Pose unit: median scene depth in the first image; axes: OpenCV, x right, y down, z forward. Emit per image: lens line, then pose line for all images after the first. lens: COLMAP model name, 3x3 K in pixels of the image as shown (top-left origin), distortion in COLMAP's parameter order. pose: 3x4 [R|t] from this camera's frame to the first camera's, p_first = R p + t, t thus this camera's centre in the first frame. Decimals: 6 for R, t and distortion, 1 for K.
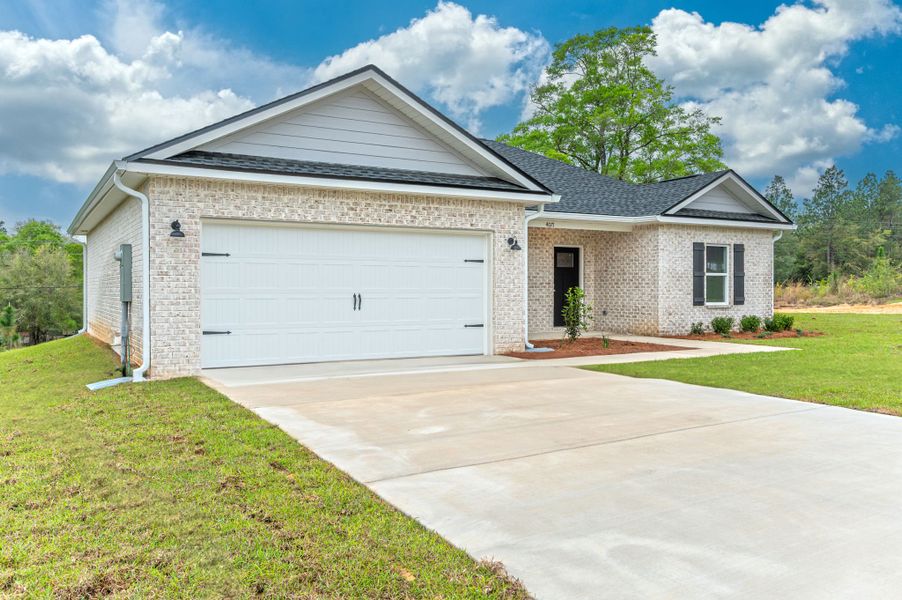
lens RADIAL K [[761.0, 0, 451.0], [0, 761.0, 300.0], [0, 0, 1]] dist [0.000539, 0.000702]
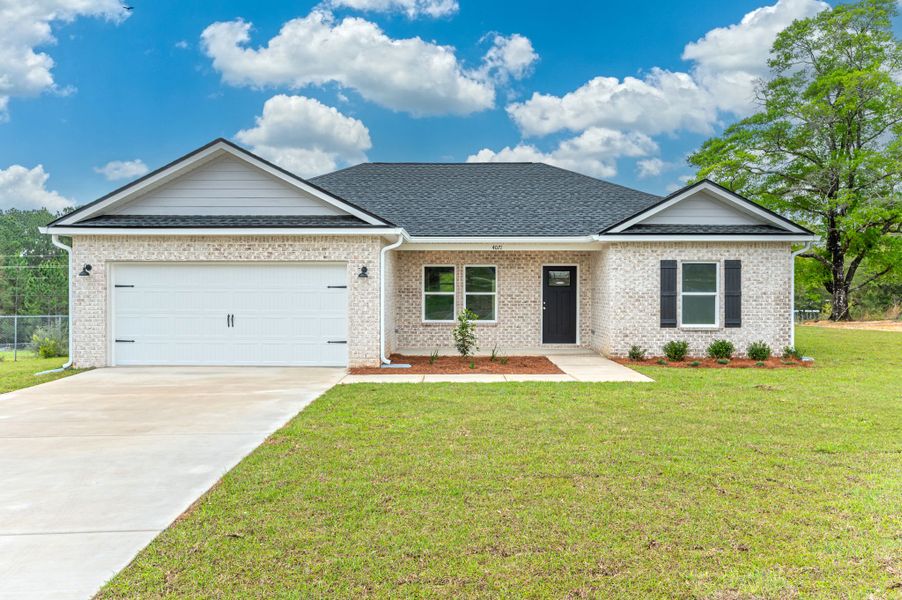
lens RADIAL K [[720.9, 0, 436.9], [0, 720.9, 299.8], [0, 0, 1]] dist [-0.000142, 0.001767]
pose [[0.852045, 0.010160, -0.523370, 0.724708], [-0.009613, 0.999947, 0.003761, -0.036183], [0.523380, 0.001827, 0.852097, 0.127361]]
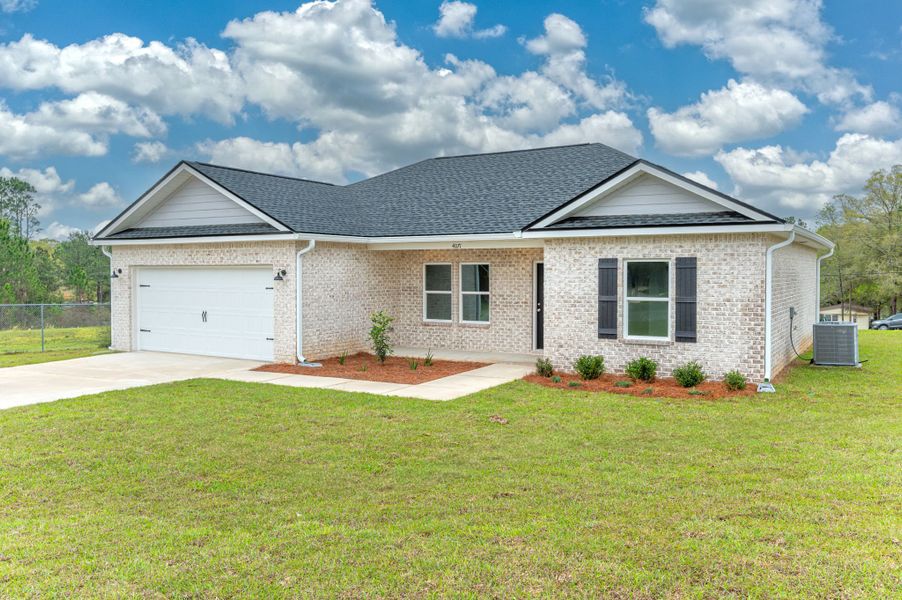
lens RADIAL K [[720.9, 0, 436.9], [0, 720.9, 299.8], [0, 0, 1]] dist [-0.000142, 0.001767]
pose [[0.474451, 0.034745, -0.879596, 1.188424], [-0.012308, 0.999385, 0.032838, -0.073127], [0.880196, -0.004754, 0.474587, 0.651234]]
